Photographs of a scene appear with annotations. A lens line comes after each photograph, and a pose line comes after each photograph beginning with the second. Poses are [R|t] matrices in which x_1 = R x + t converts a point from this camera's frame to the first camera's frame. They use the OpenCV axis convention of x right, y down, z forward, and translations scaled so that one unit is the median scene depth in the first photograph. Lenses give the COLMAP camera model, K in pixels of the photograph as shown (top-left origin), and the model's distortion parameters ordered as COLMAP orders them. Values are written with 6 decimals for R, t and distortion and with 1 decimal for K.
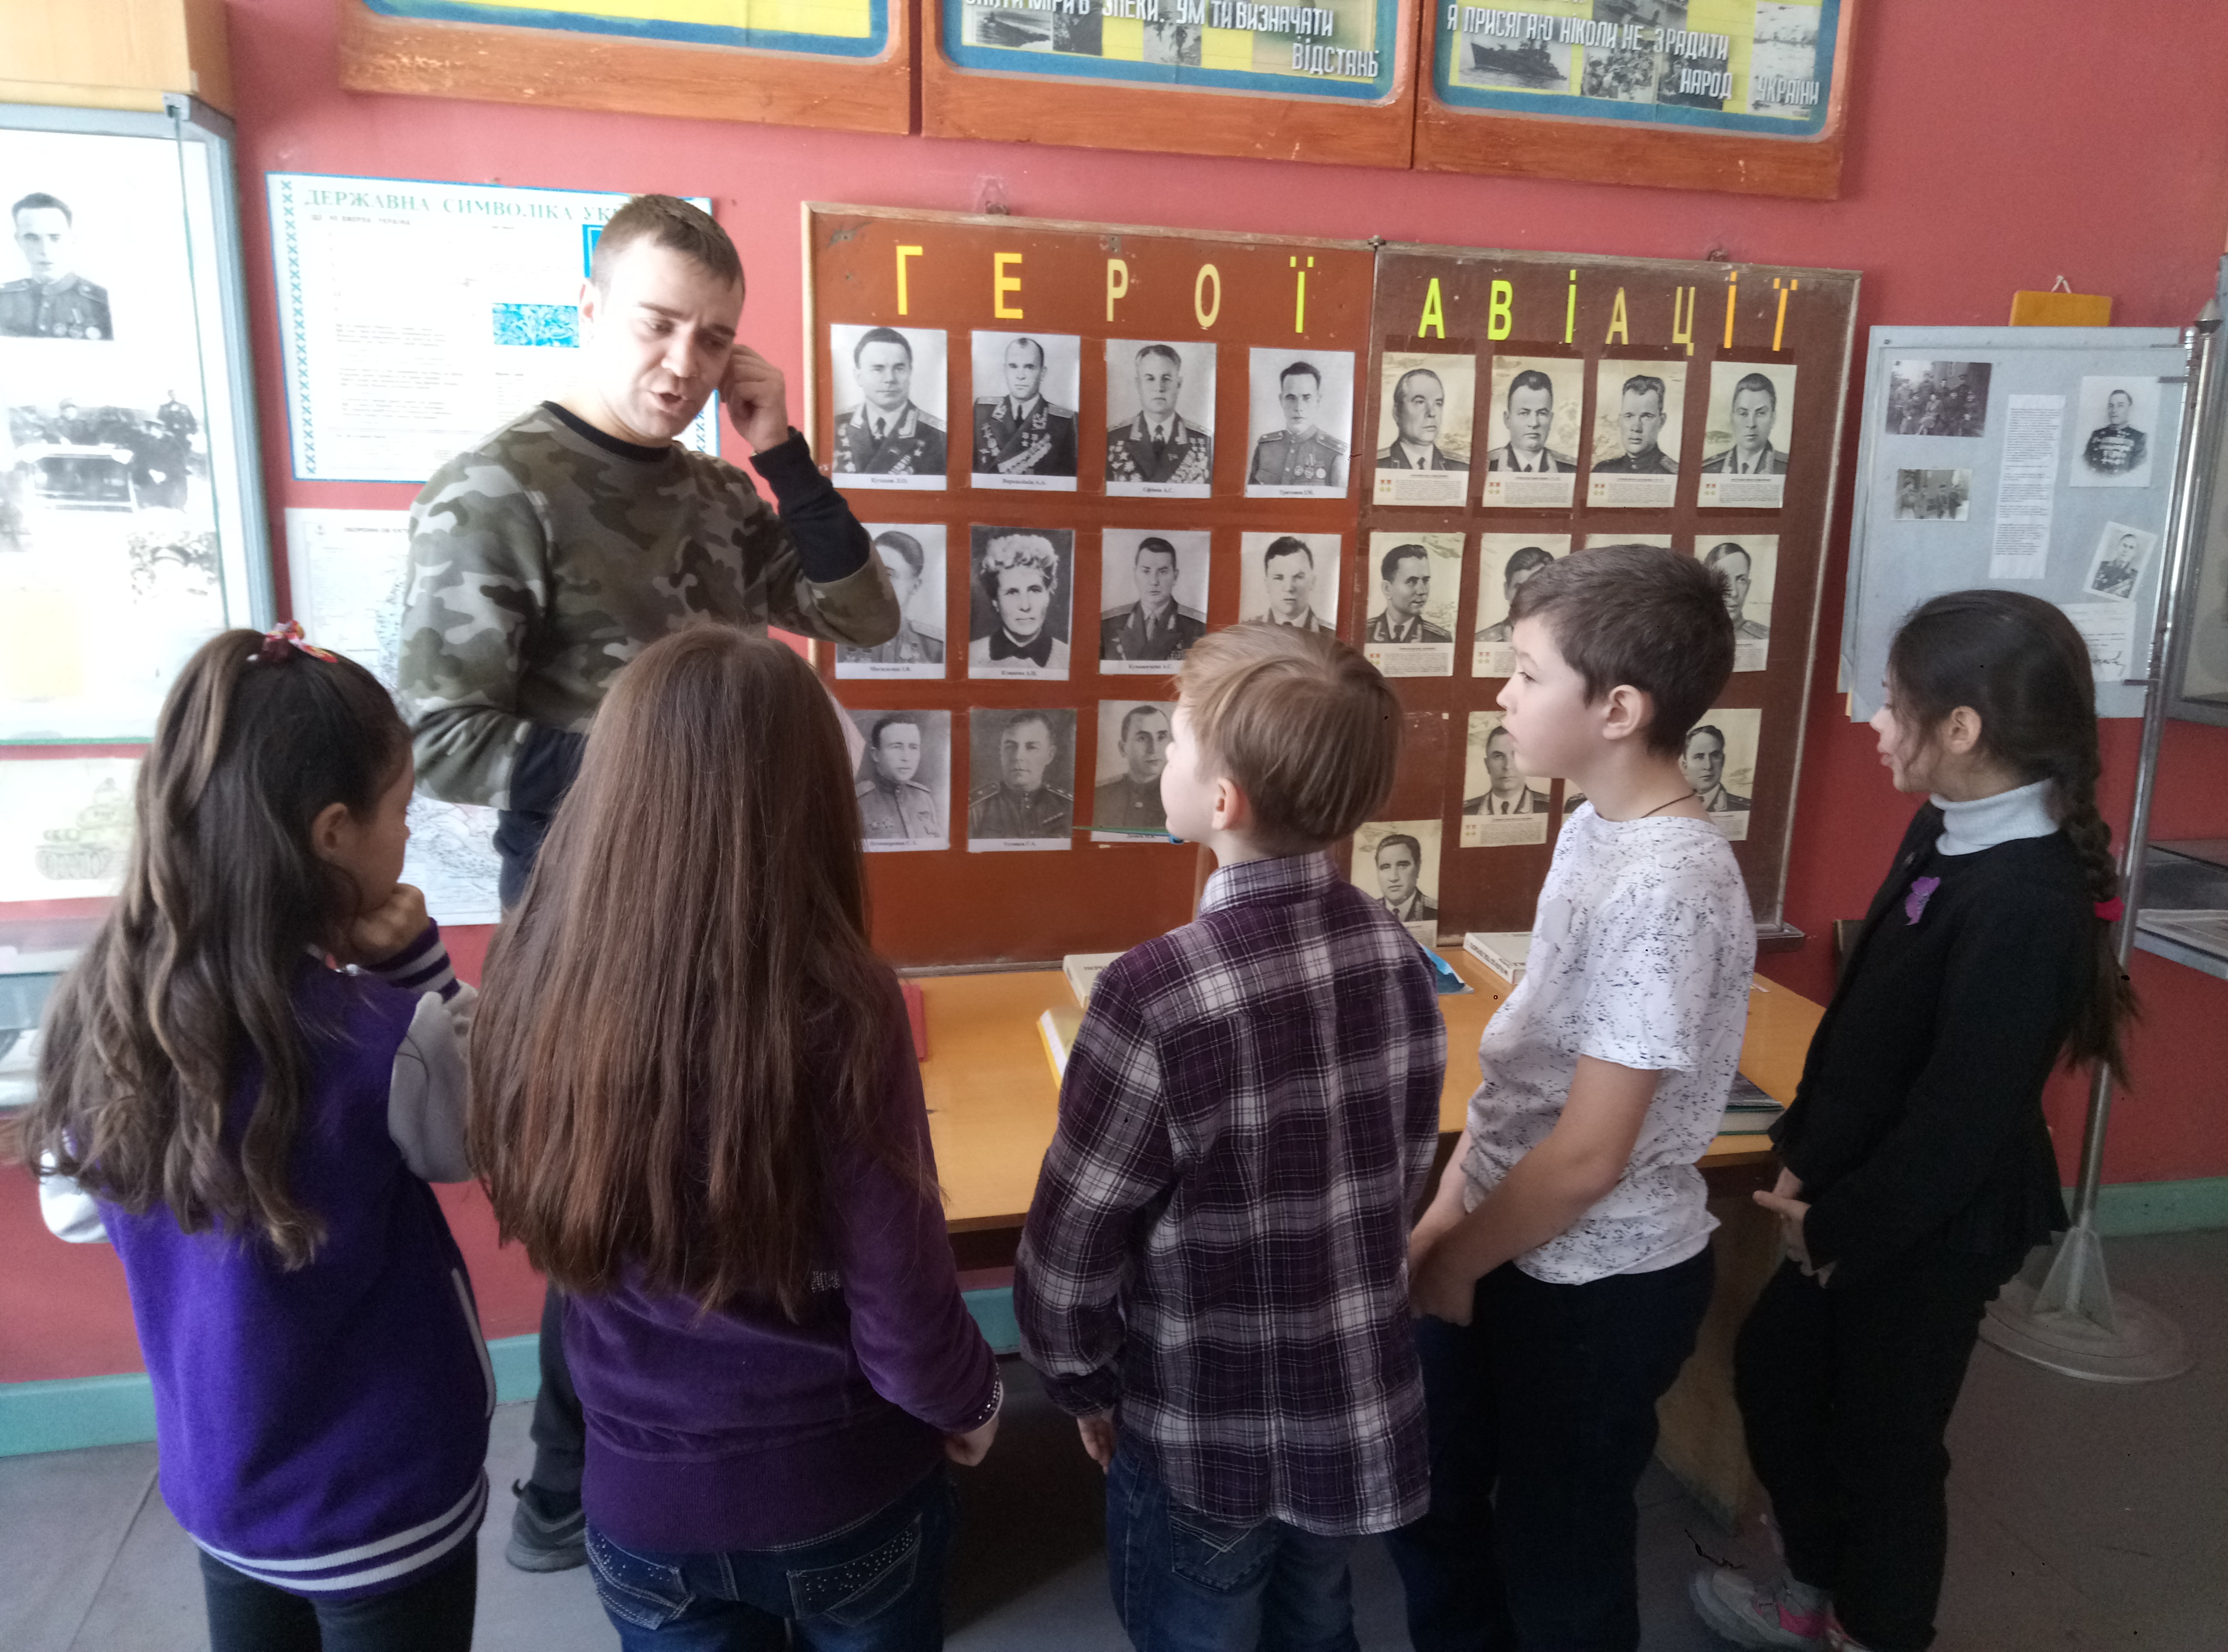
lens RADIAL K [[1688.3, 0, 1114.0], [0, 1688.3, 826.0], [0, 0, 1]] dist [0.041134, -0.031086]
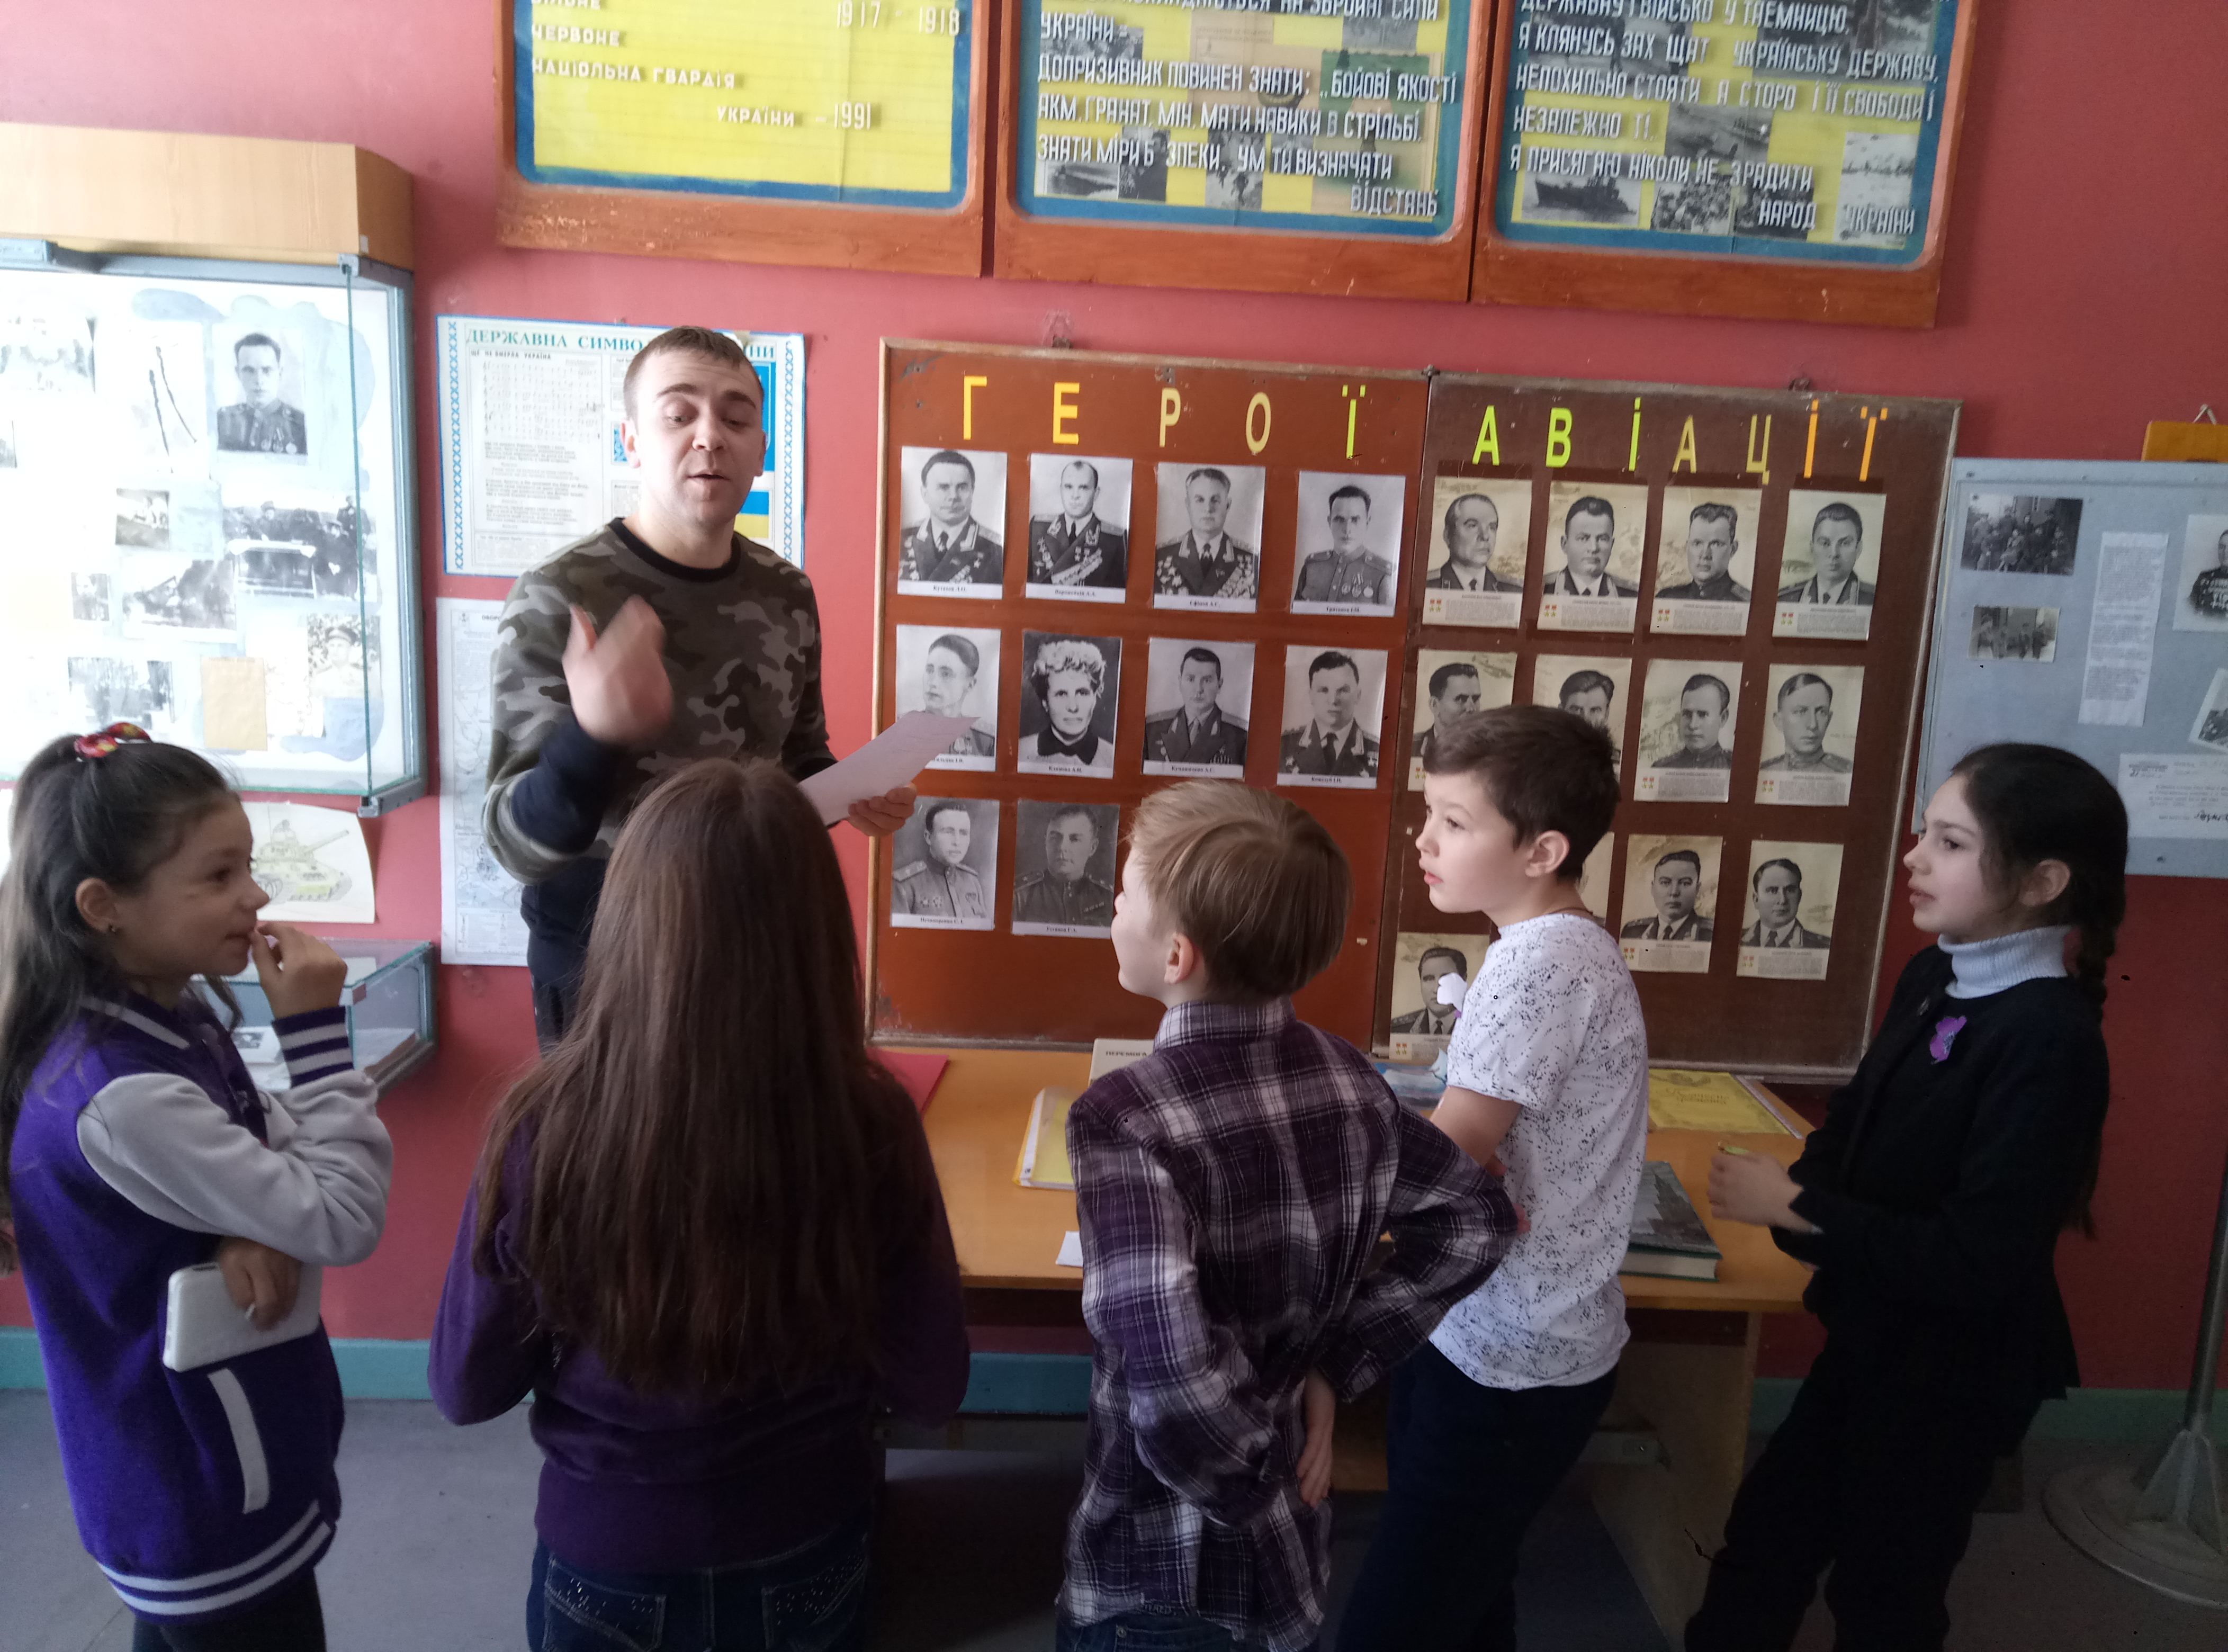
lens RADIAL K [[1672.7, 0, 1114.0], [0, 1672.7, 826.0], [0, 0, 1]] dist [0.064162, -0.063221]
pose [[0.977362, 0.058653, -0.203284, 0.189207], [-0.067873, 0.996944, -0.038679, -0.015945], [0.200394, 0.051601, 0.978356, -0.026286]]
